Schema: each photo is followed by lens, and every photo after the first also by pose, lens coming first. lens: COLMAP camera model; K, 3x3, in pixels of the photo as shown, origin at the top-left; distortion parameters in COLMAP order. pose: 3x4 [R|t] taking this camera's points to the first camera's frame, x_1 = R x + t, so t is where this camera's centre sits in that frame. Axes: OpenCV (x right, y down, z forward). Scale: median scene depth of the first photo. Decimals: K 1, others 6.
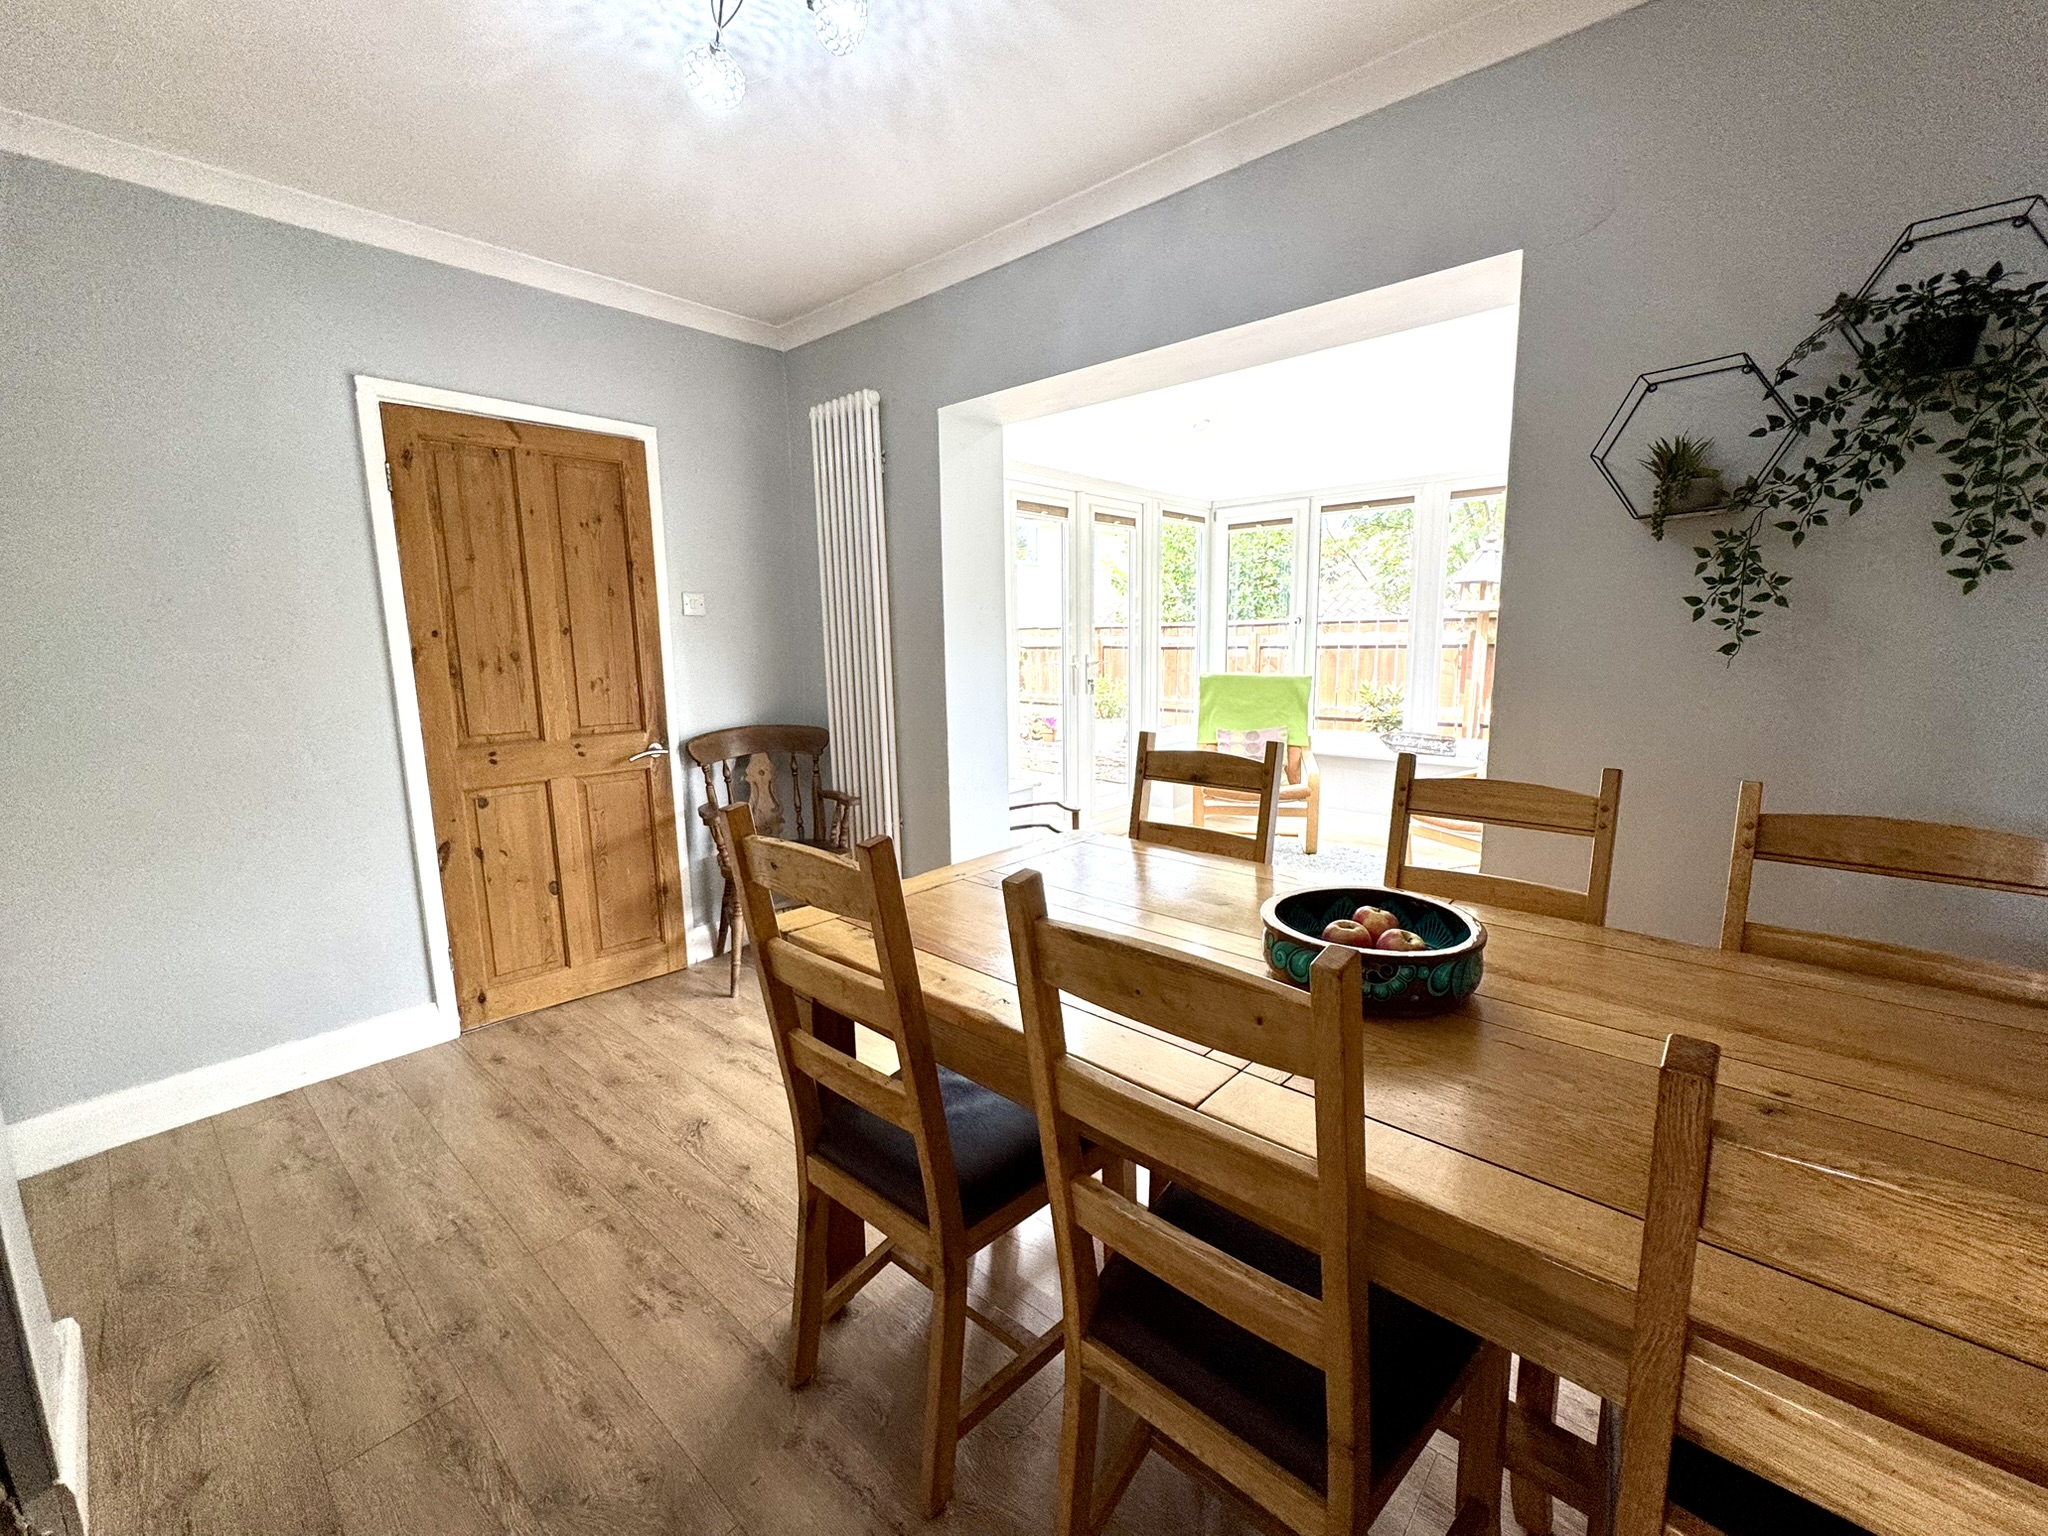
lens RADIAL K [[845.1, 0, 1025.3], [0, 845.1, 765.8], [0, 0, 1]] dist [0.000576, -0.000072]
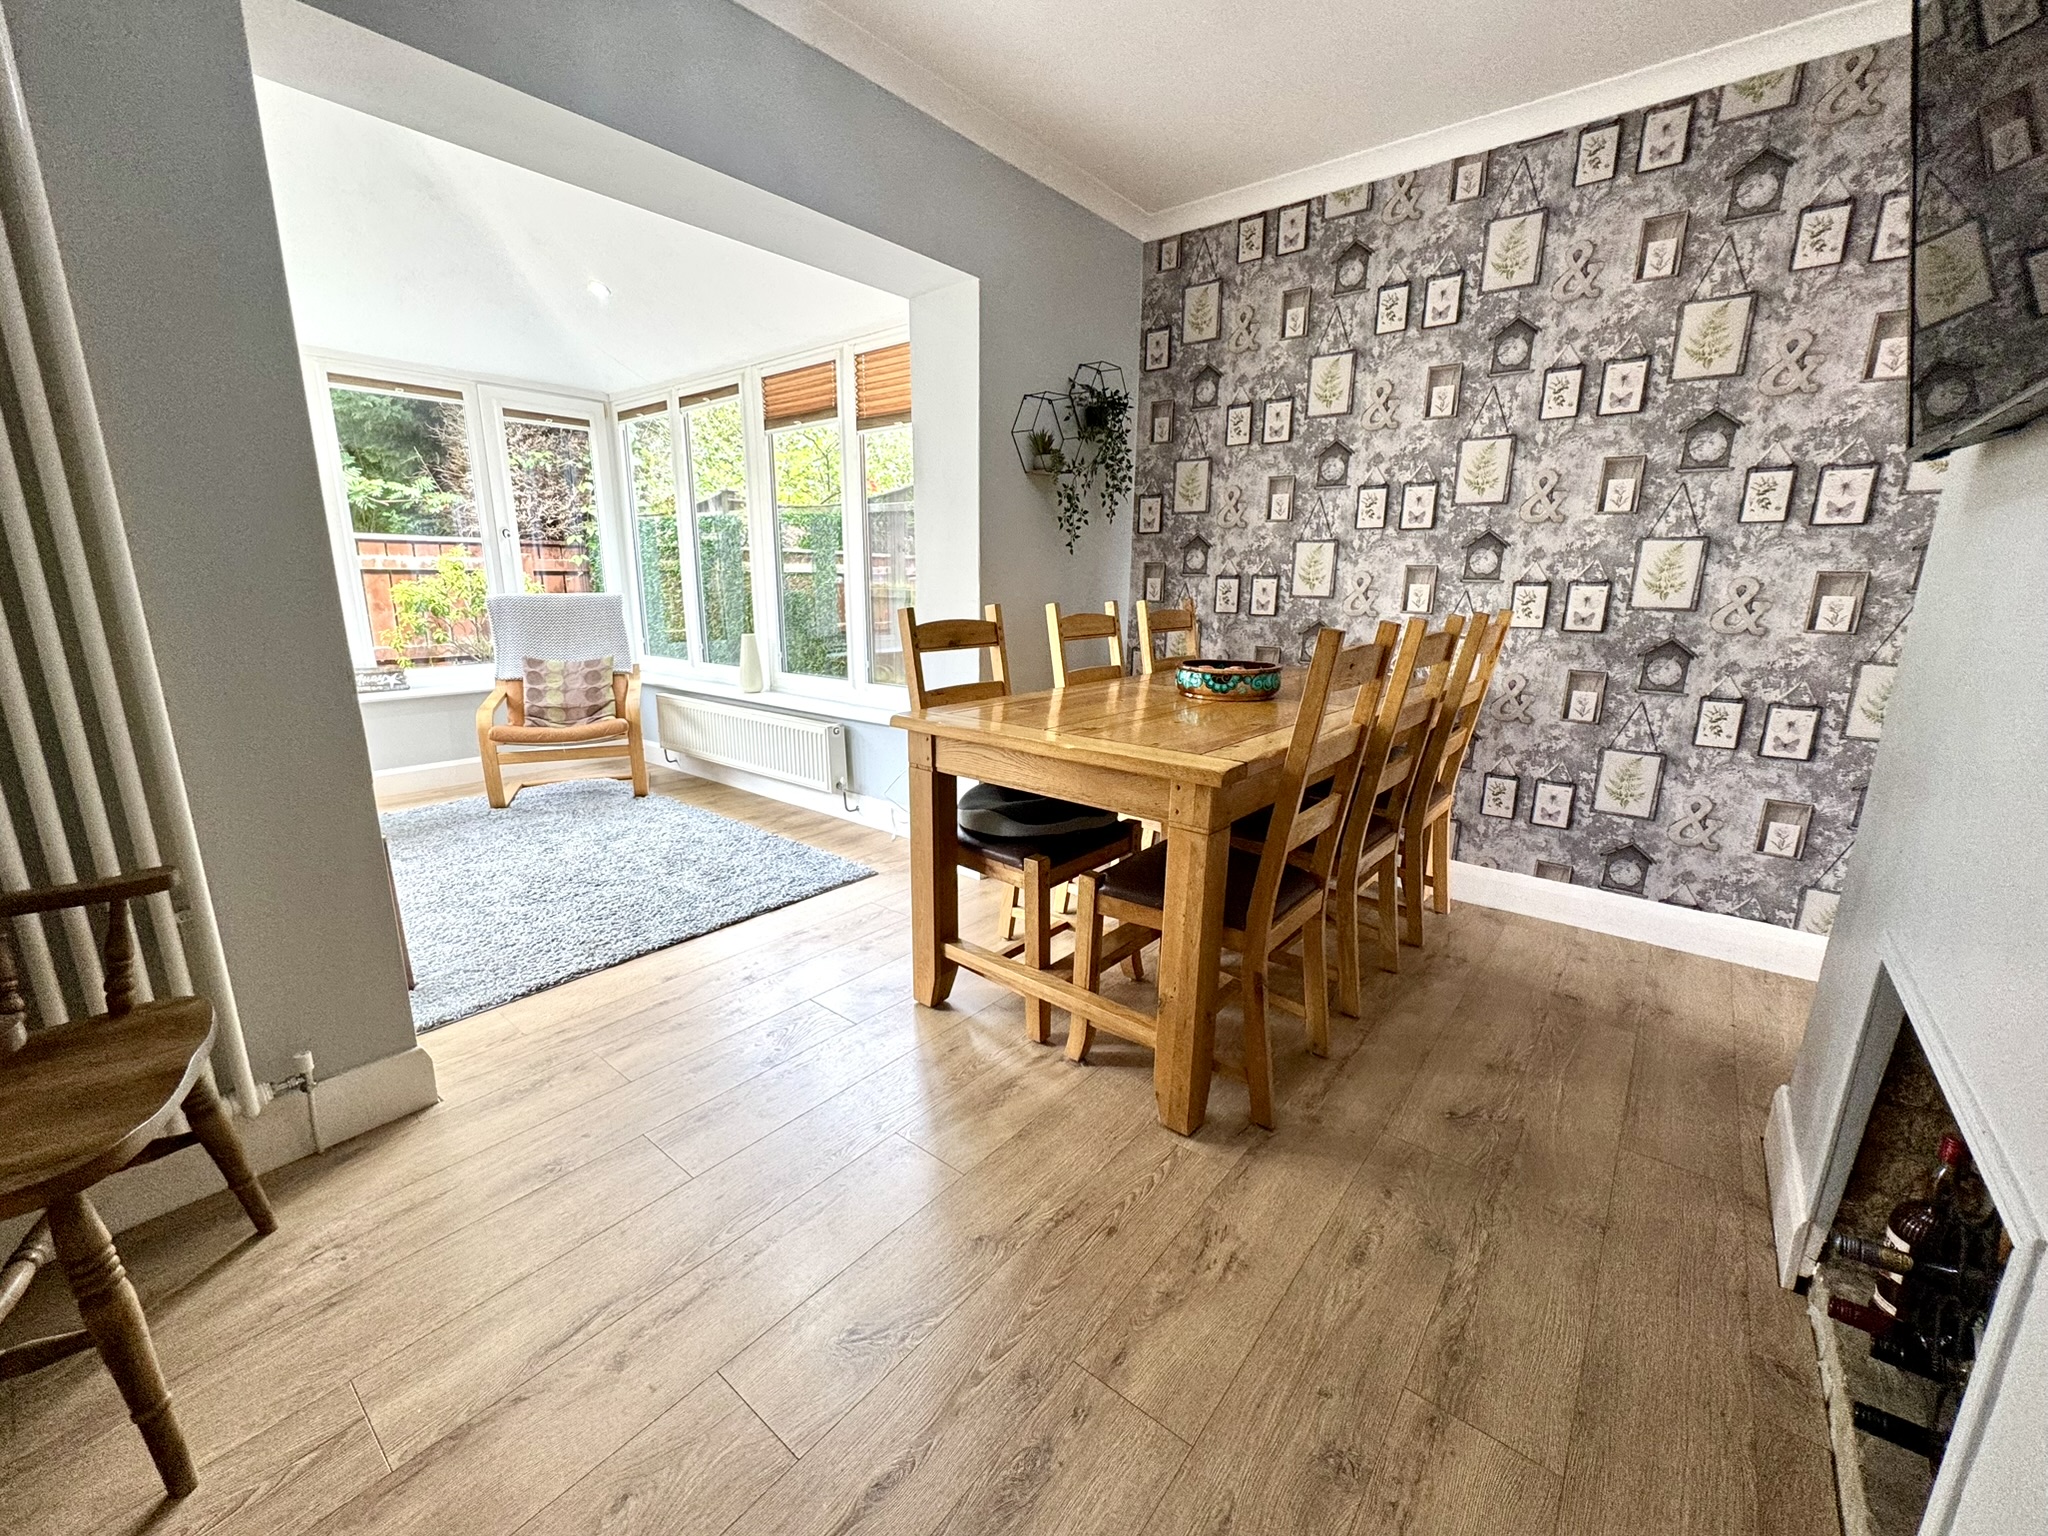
lens RADIAL K [[823.3, 0, 1025.8], [0, 823.3, 769.2], [0, 0, 1]] dist [-0.004175, -0.000148]
pose [[-0.042995, -0.213905, 0.975908, -0.403766], [0.150090, 0.964343, 0.217982, -0.021115], [-0.987737, 0.155846, -0.009357, 0.398474]]
